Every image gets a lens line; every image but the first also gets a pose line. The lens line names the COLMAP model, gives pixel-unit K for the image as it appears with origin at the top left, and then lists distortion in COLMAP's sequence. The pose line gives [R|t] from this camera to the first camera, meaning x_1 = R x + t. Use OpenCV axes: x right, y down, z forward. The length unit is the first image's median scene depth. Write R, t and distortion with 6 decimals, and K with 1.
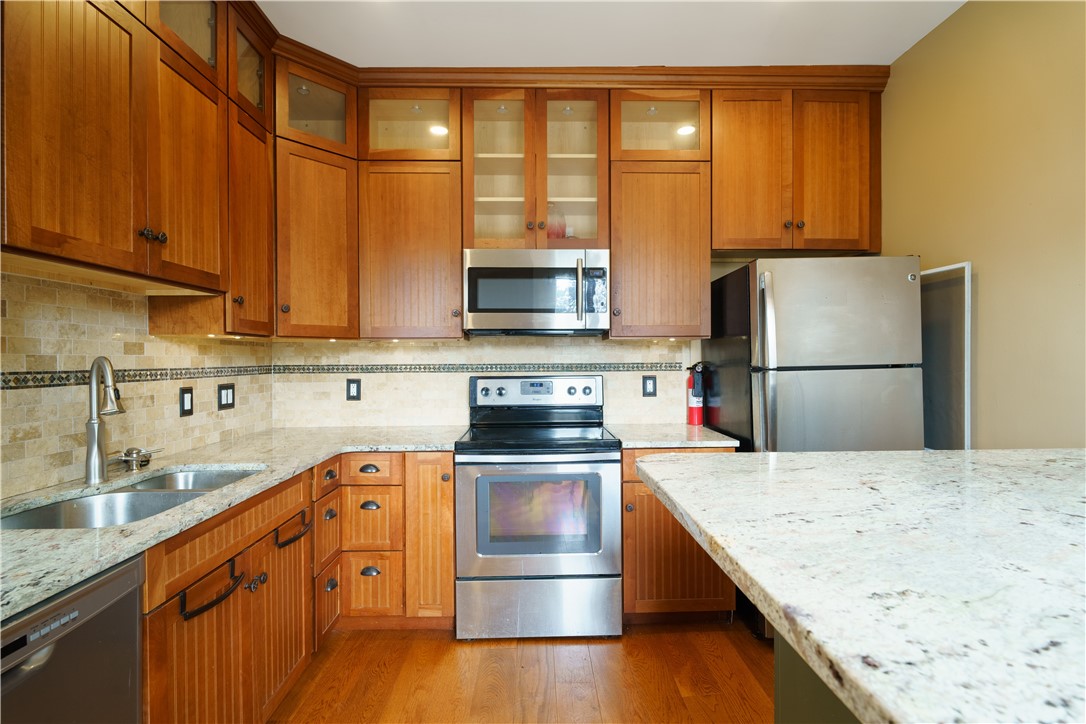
lens RADIAL K [[506.2, 0, 543.5], [0, 506.2, 362.3], [0, 0, 1]] dist [-0.001241, -0.002135]
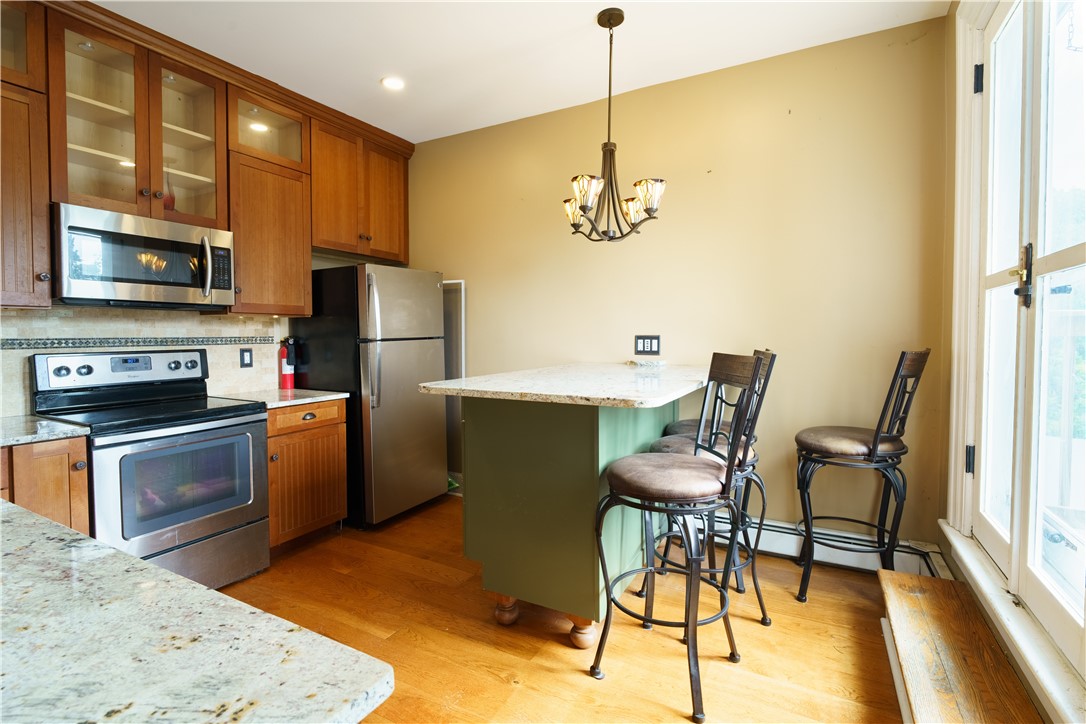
lens RADIAL K [[506.2, 0, 550.7], [0, 506.2, 348.6], [0, 0, 1]] dist [-0.001241, -0.002135]
pose [[0.491382, -0.022135, 0.870663, -0.470409], [0.003584, 0.999720, 0.023393, 0.003773], [-0.870937, -0.008374, 0.491324, -0.130999]]
